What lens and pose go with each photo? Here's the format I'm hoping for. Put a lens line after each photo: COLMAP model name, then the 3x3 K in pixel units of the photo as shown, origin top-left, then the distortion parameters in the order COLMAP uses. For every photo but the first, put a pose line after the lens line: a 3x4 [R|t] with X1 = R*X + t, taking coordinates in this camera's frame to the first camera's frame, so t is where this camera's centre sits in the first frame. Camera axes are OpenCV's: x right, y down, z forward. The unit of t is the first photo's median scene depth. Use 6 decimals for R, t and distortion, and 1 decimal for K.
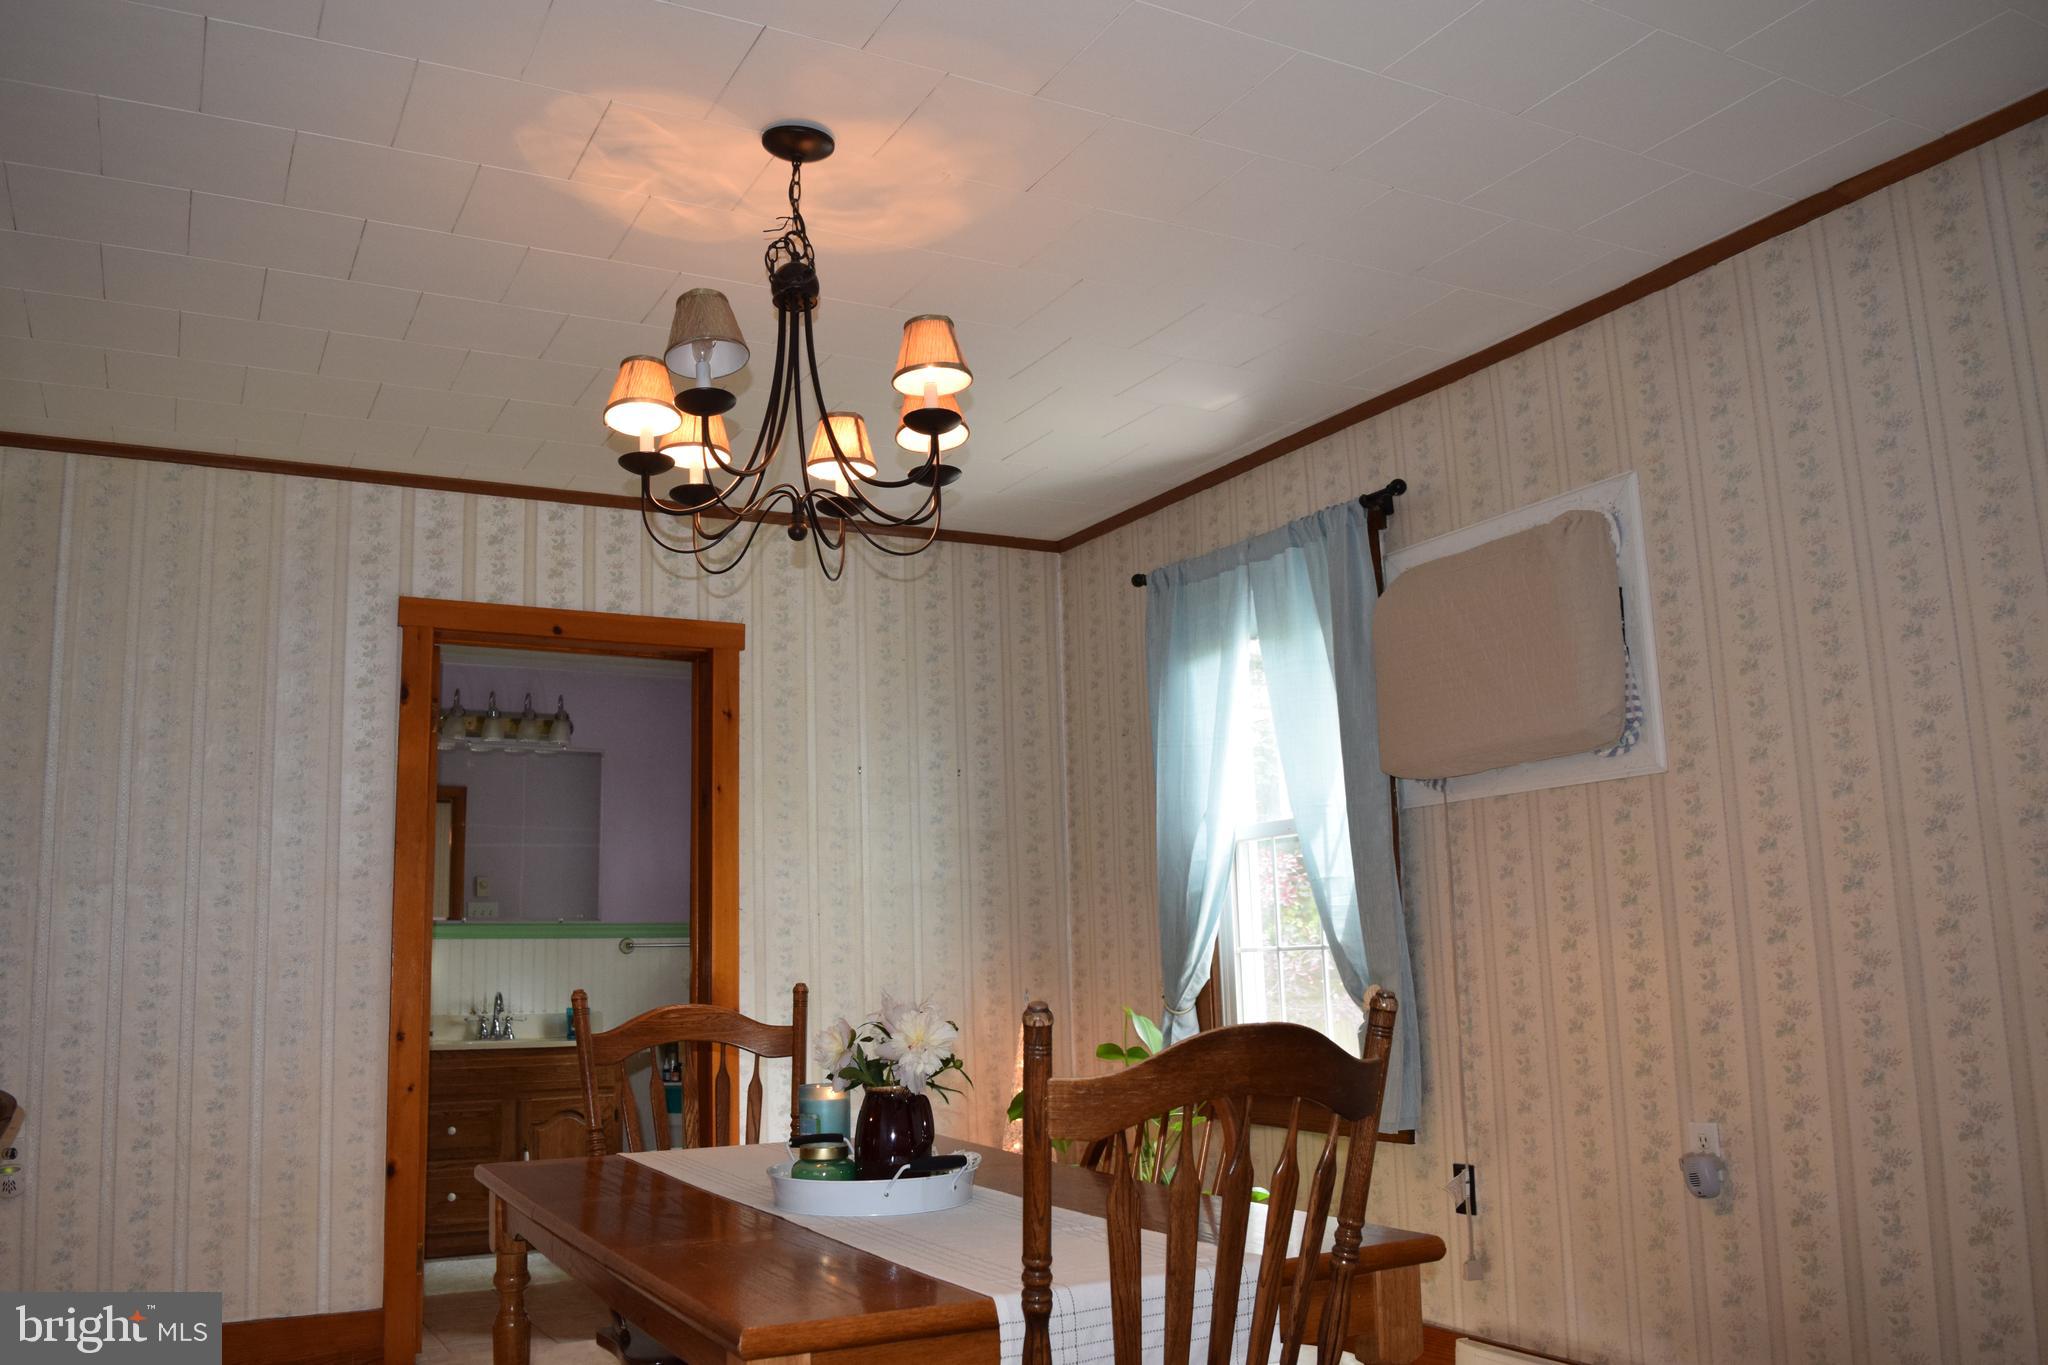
lens RADIAL K [[1617.0, 0, 1015.4], [0, 1617.0, 677.8], [0, 0, 1]] dist [-0.096671, 0.025058]
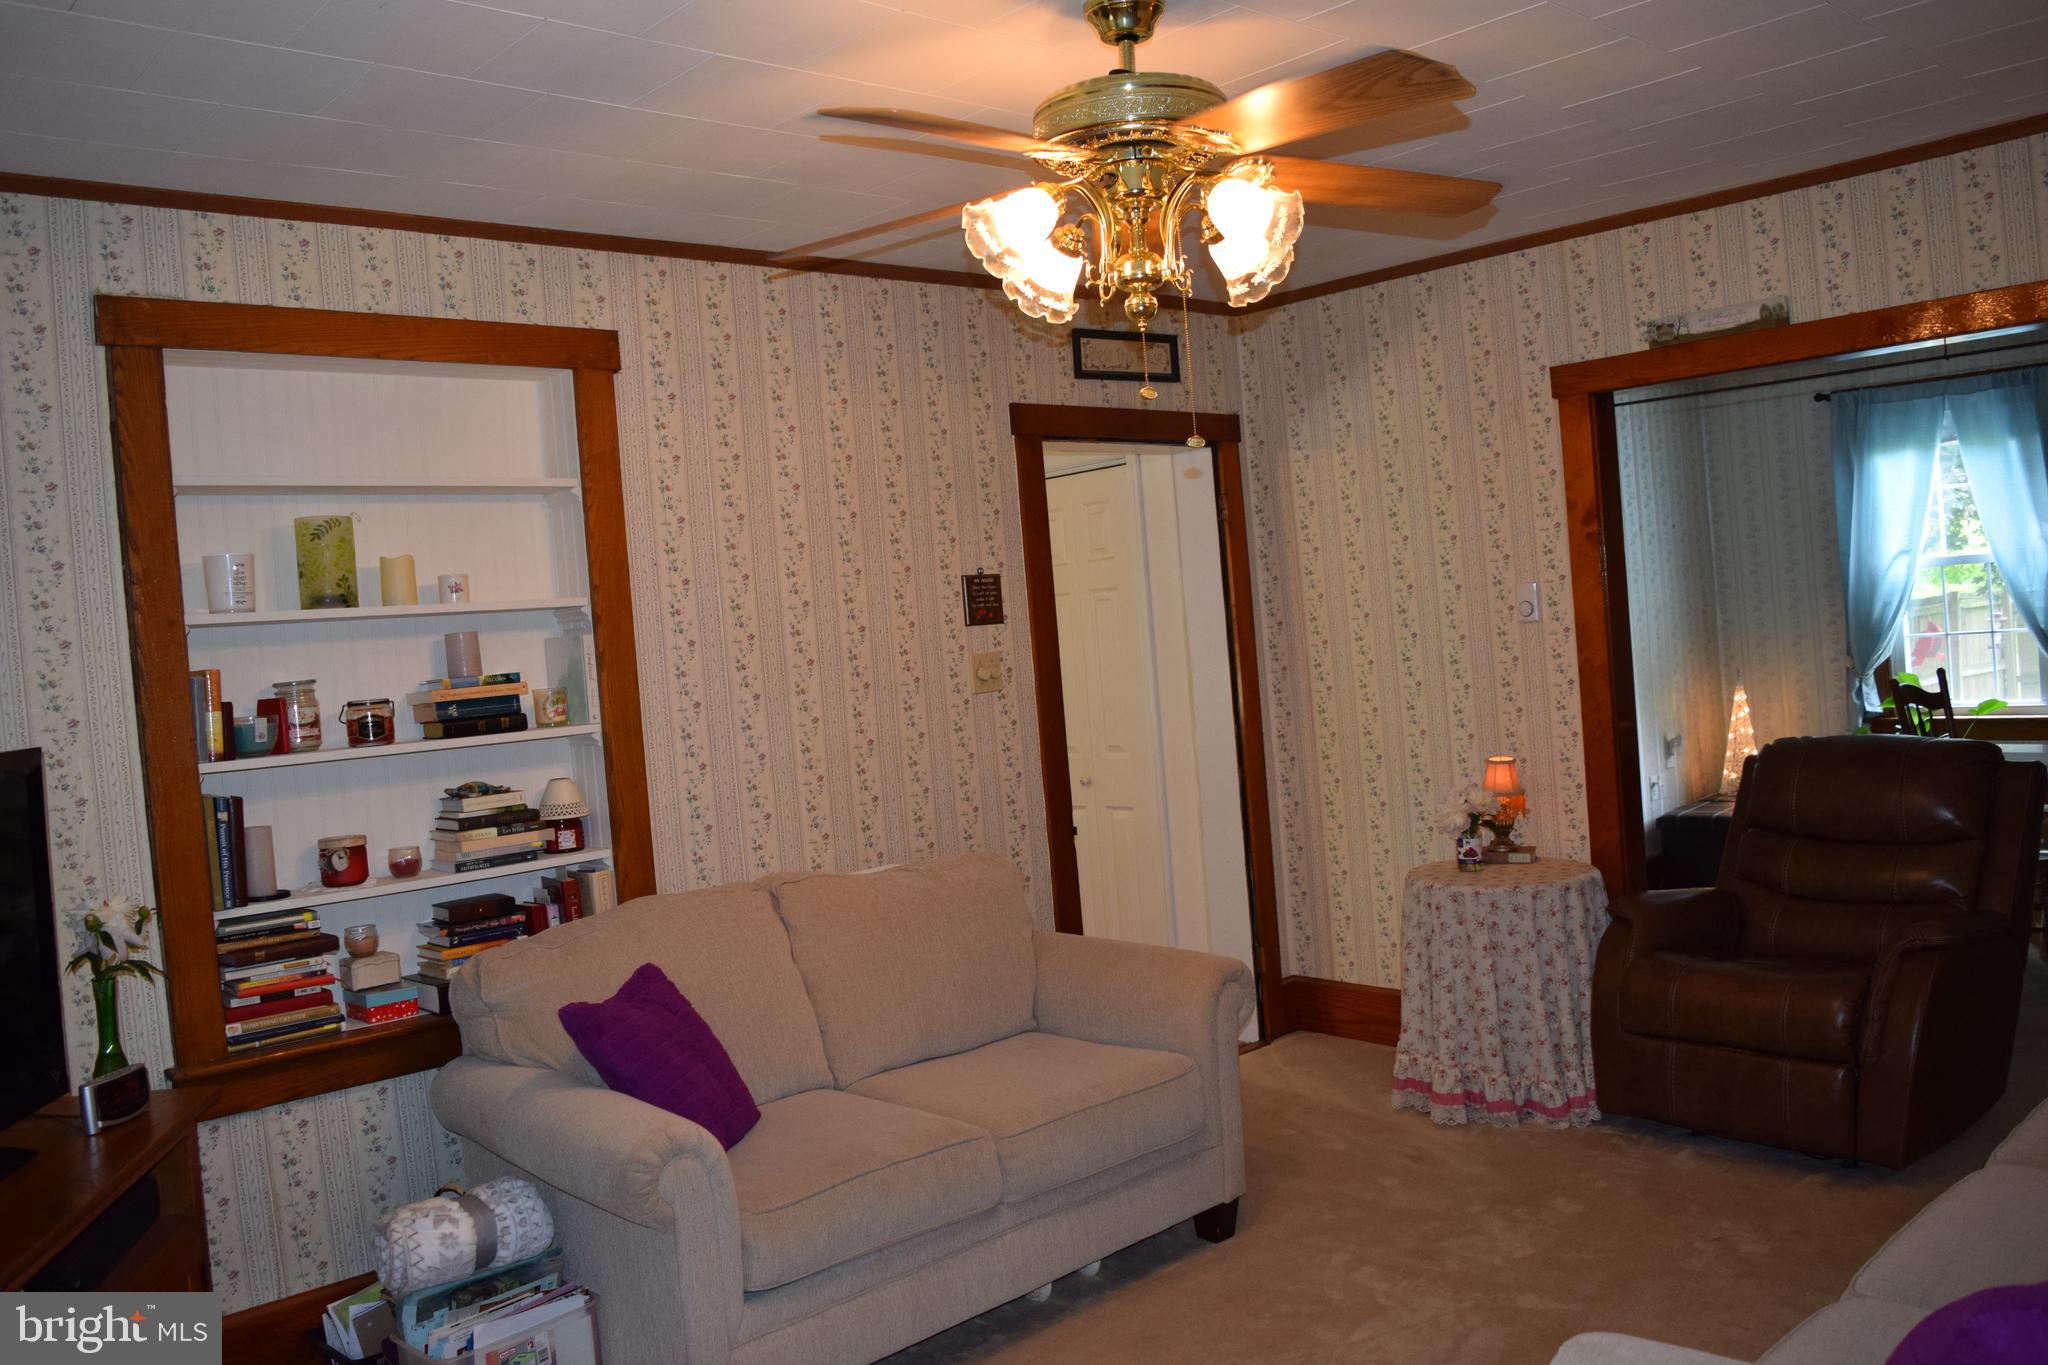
lens RADIAL K [[1623.0, 0, 1015.5], [0, 1623.0, 677.2], [0, 0, 1]] dist [-0.096385, 0.023703]
pose [[0.966426, -0.063873, 0.248879, -1.008285], [0.015937, 0.981645, 0.190048, -0.093786], [-0.256449, -0.179701, 0.949706, -0.246543]]
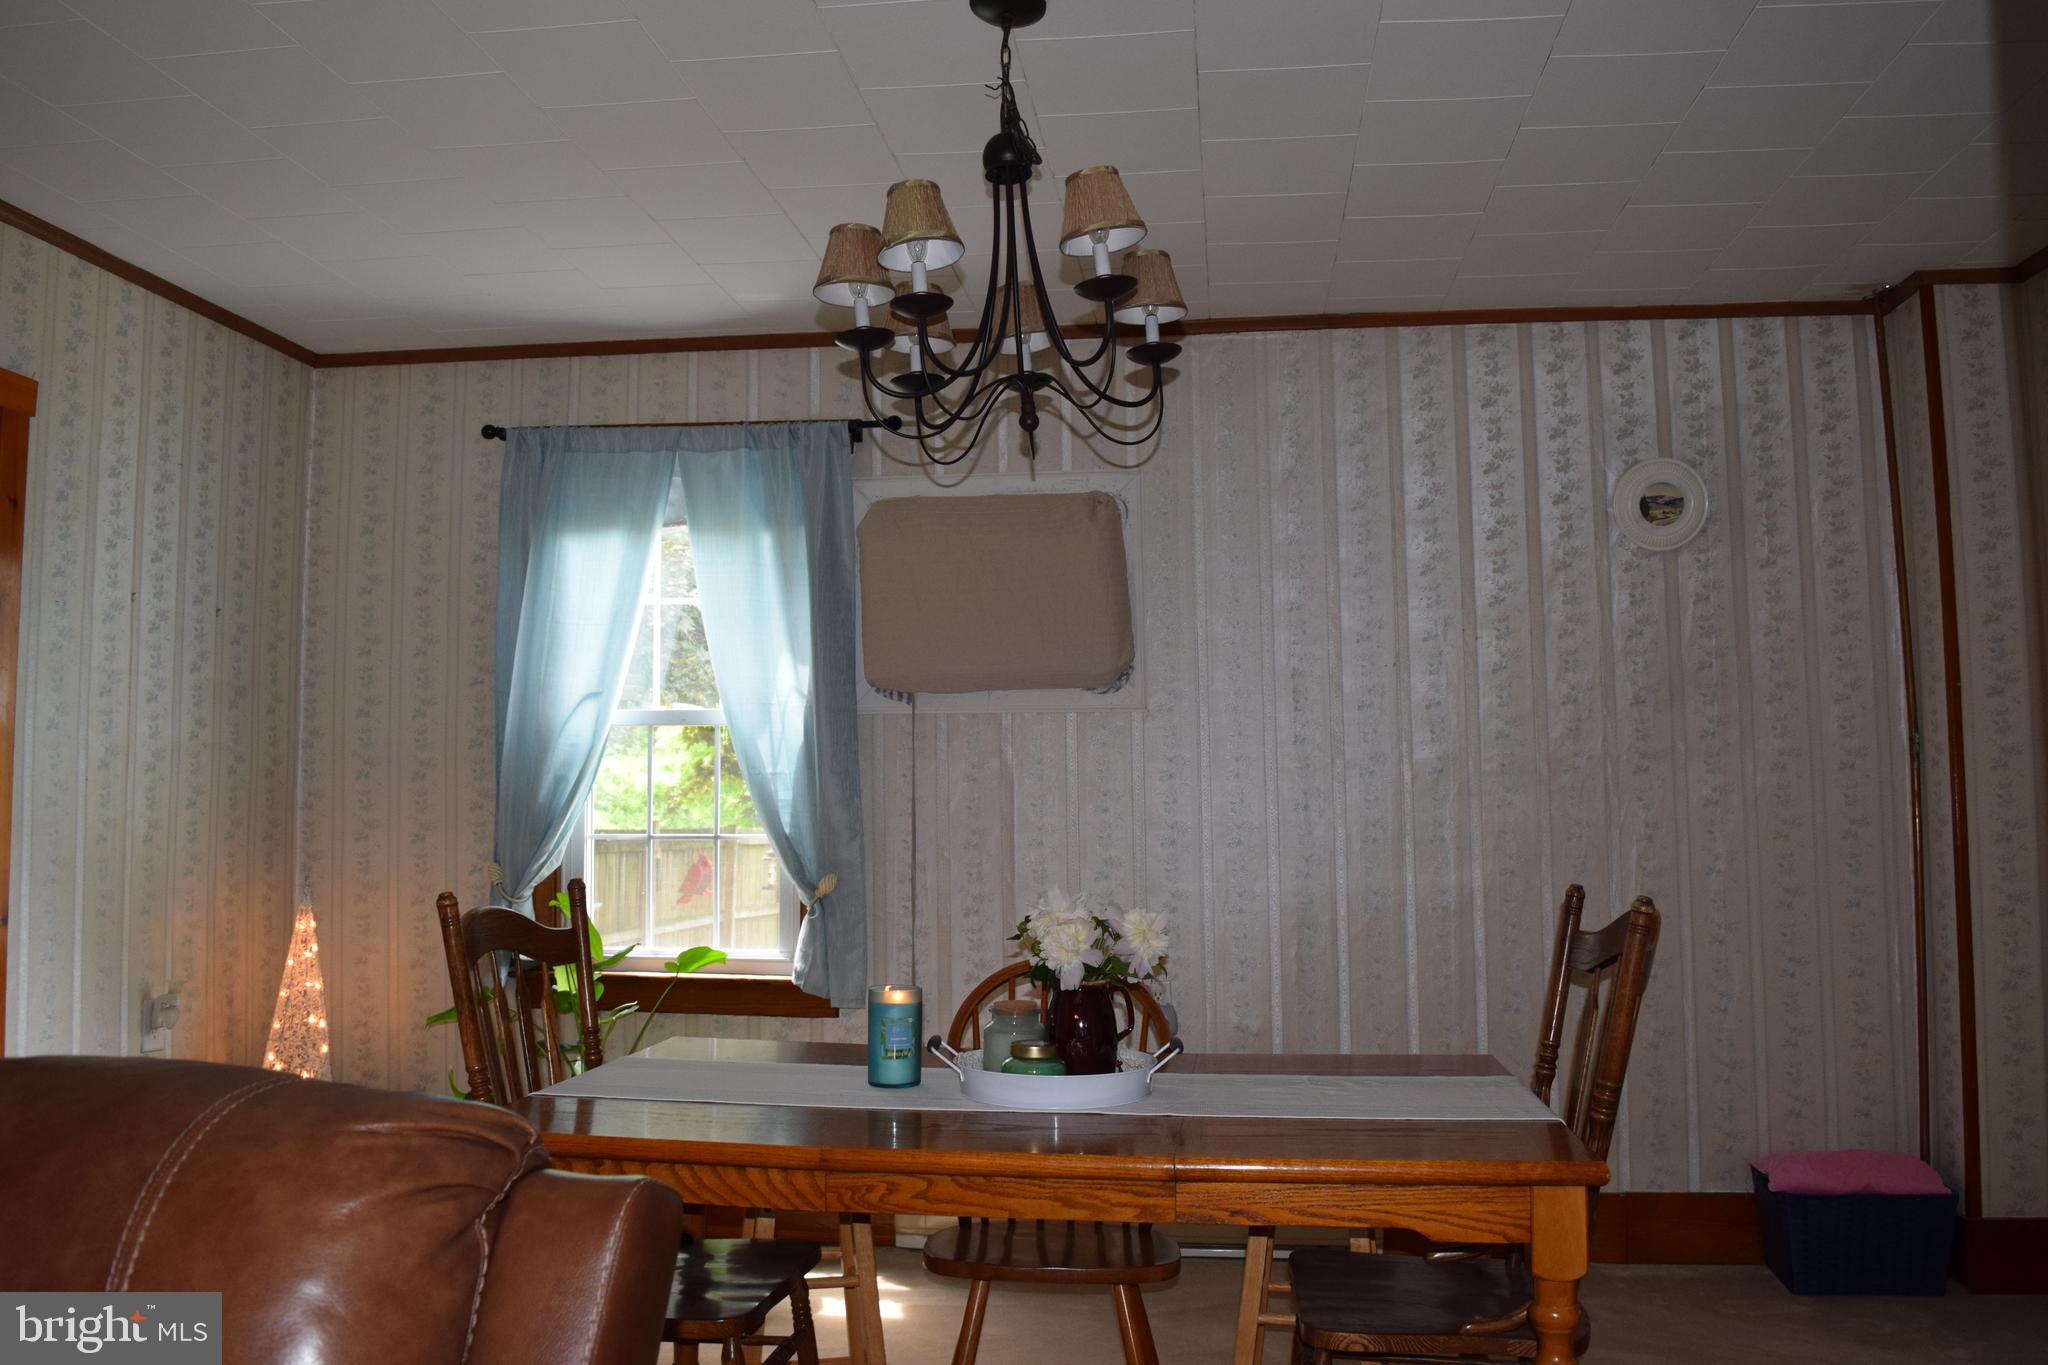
lens RADIAL K [[1617.0, 0, 1015.4], [0, 1617.0, 677.8], [0, 0, 1]] dist [-0.096671, 0.025058]
pose [[0.582954, 0.089460, 0.807565, -0.458216], [-0.151589, 0.988444, -0.000070, 0.031448], [-0.798239, -0.122377, 0.589779, 0.208501]]
